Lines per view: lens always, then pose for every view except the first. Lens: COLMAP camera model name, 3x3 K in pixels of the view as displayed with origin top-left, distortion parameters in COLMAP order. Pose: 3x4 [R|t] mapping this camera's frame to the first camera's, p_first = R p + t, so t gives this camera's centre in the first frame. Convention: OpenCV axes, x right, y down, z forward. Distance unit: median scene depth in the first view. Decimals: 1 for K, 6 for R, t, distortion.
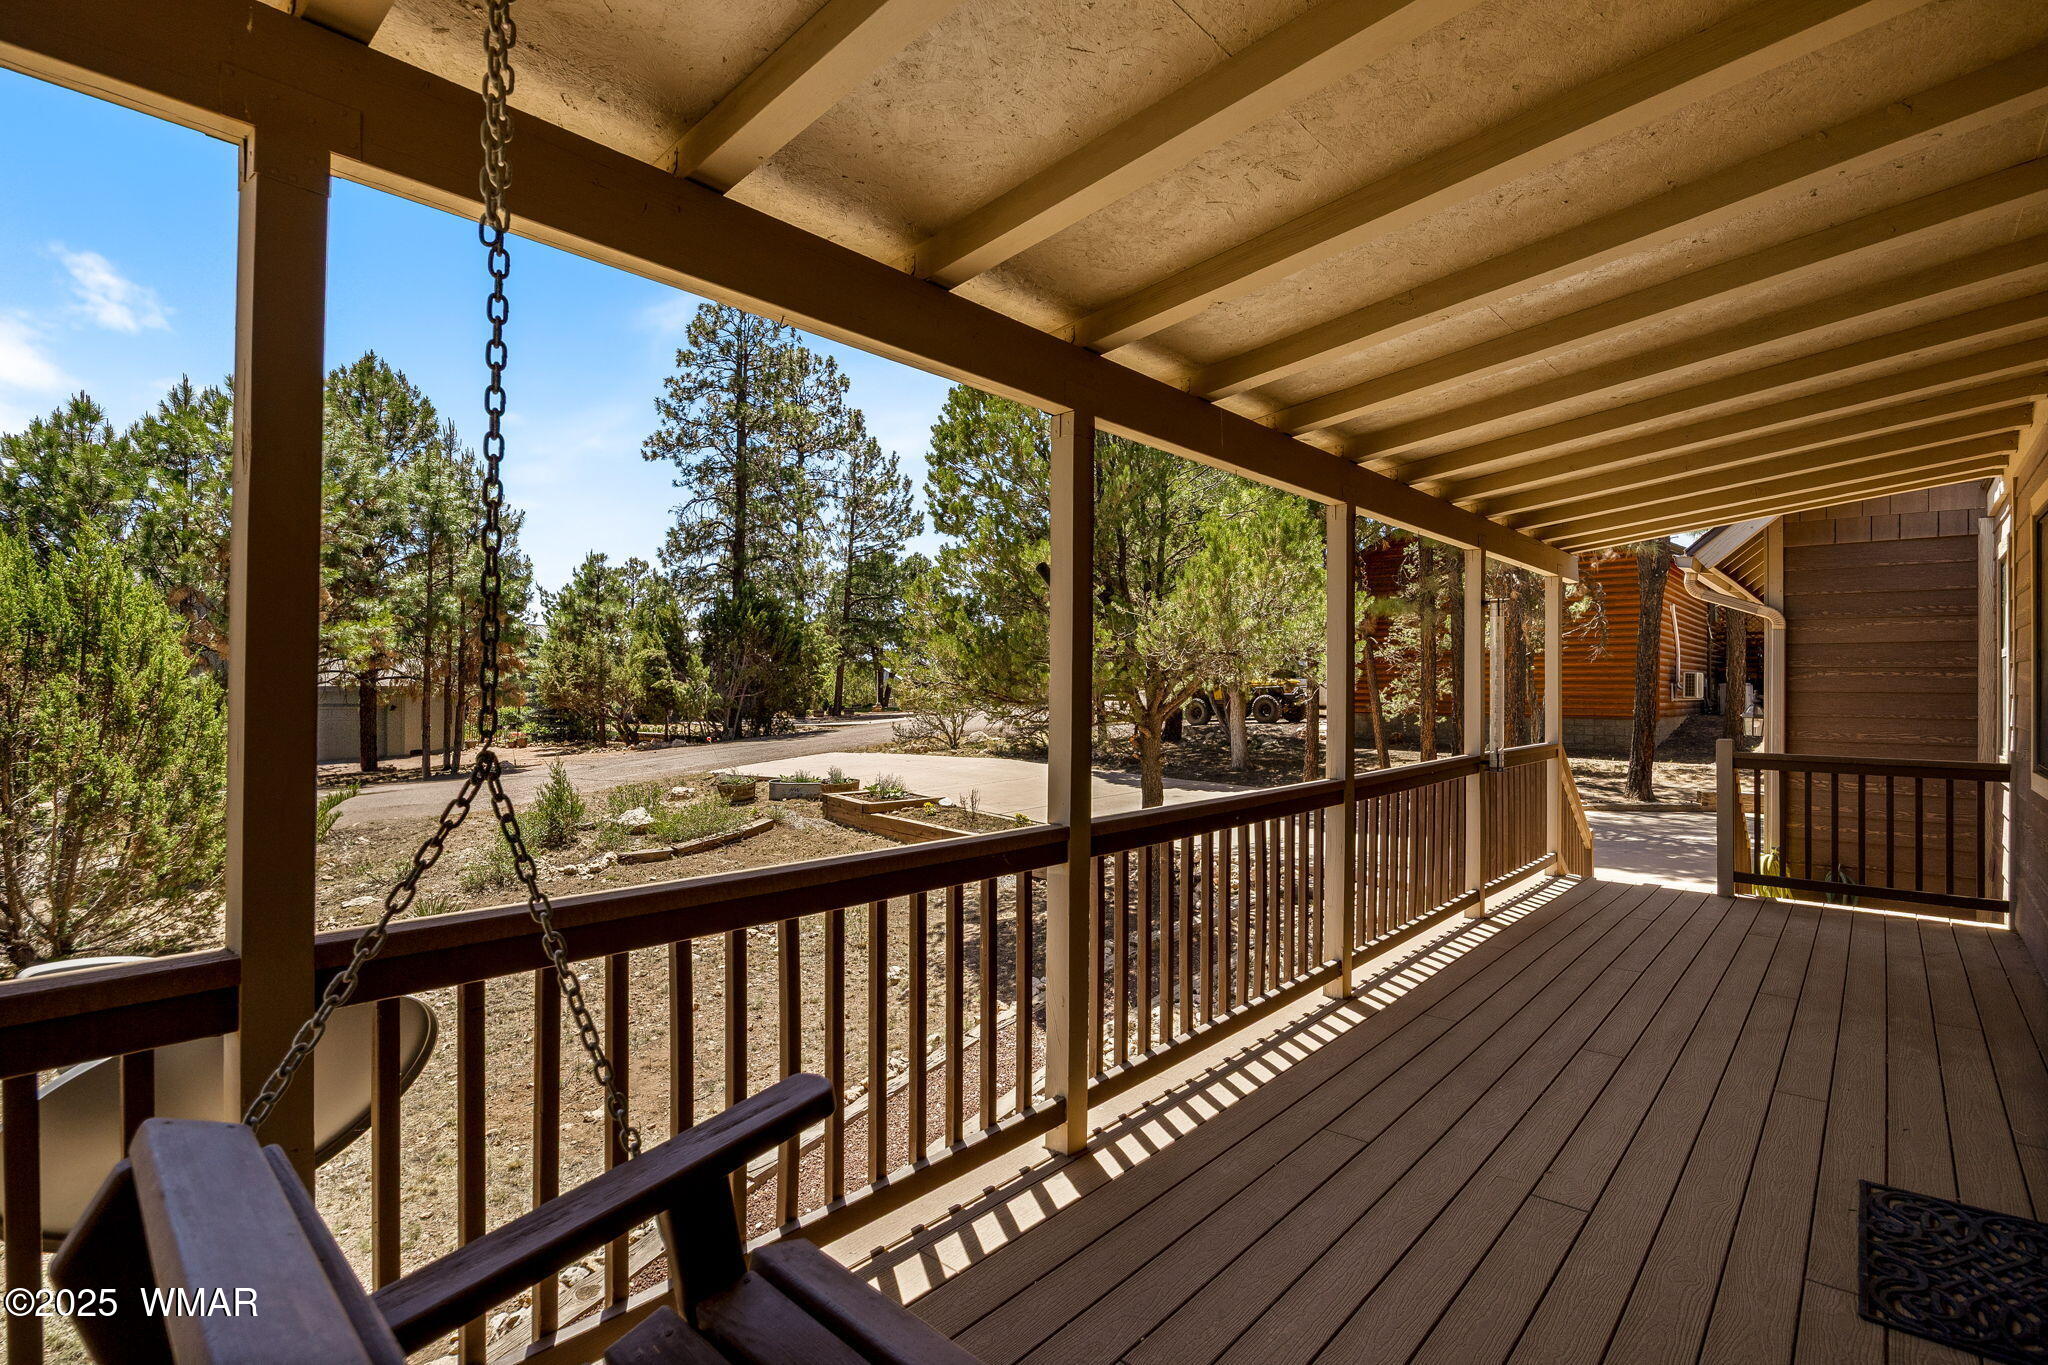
lens RADIAL K [[934.9, 0, 1024.0], [0, 934.9, 682.5], [0, 0, 1]] dist [-0.000234, -0.000048]
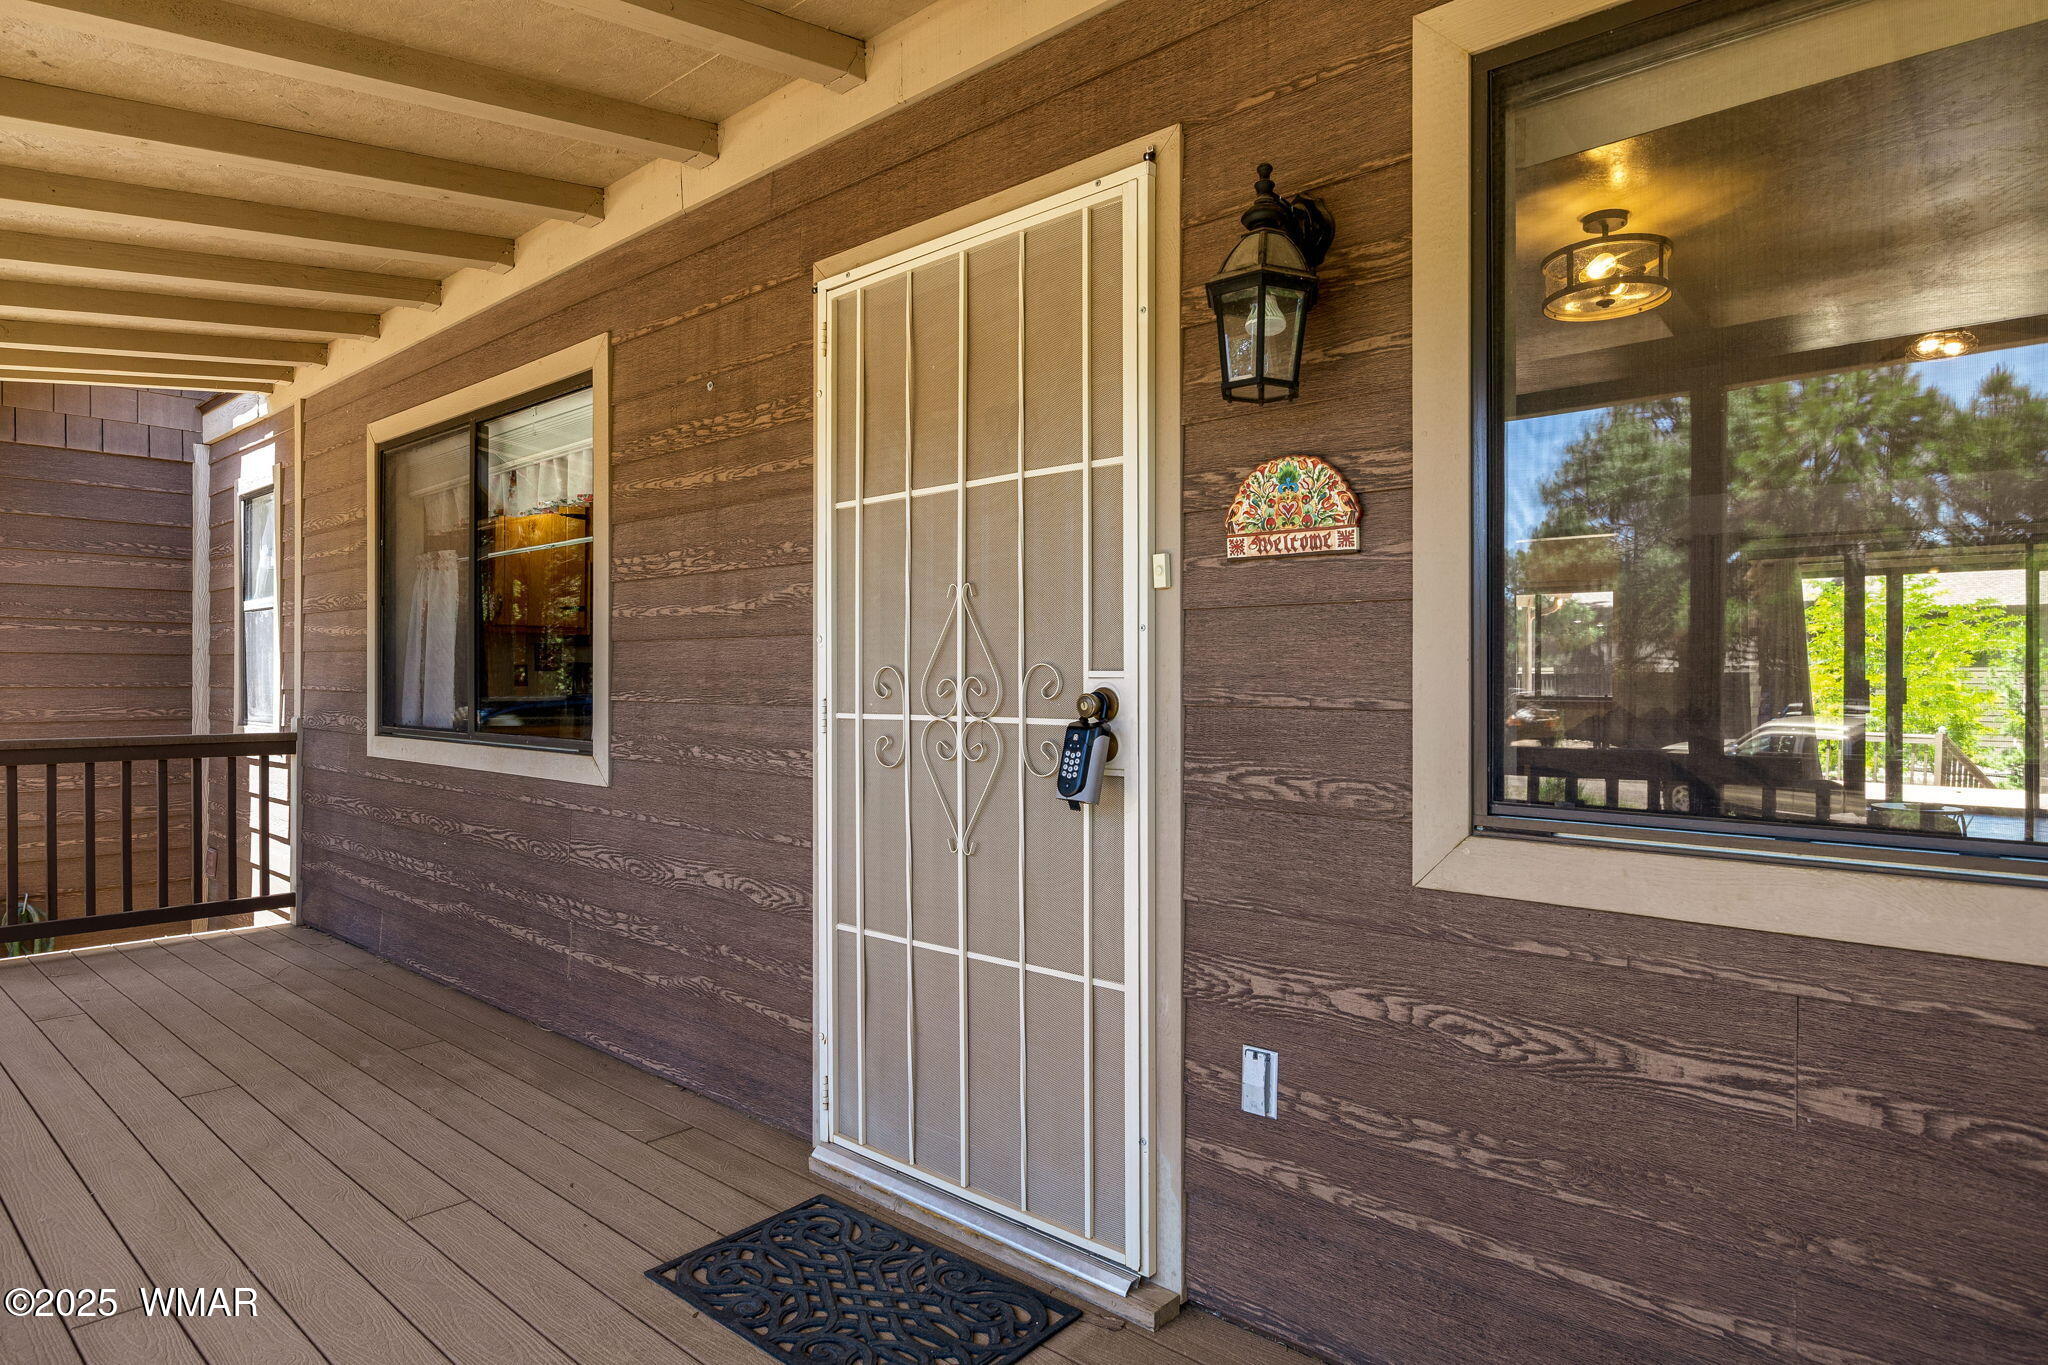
lens RADIAL K [[1153.7, 0, 1024.0], [0, 1153.7, 682.5], [0, 0, 1]] dist [-0.023520, 0.000037]
pose [[-0.017359, -0.007356, 0.999822, -0.000951], [-0.007063, 0.999949, 0.007235, 0.022961], [-0.999824, -0.006936, -0.017410, 0.272325]]
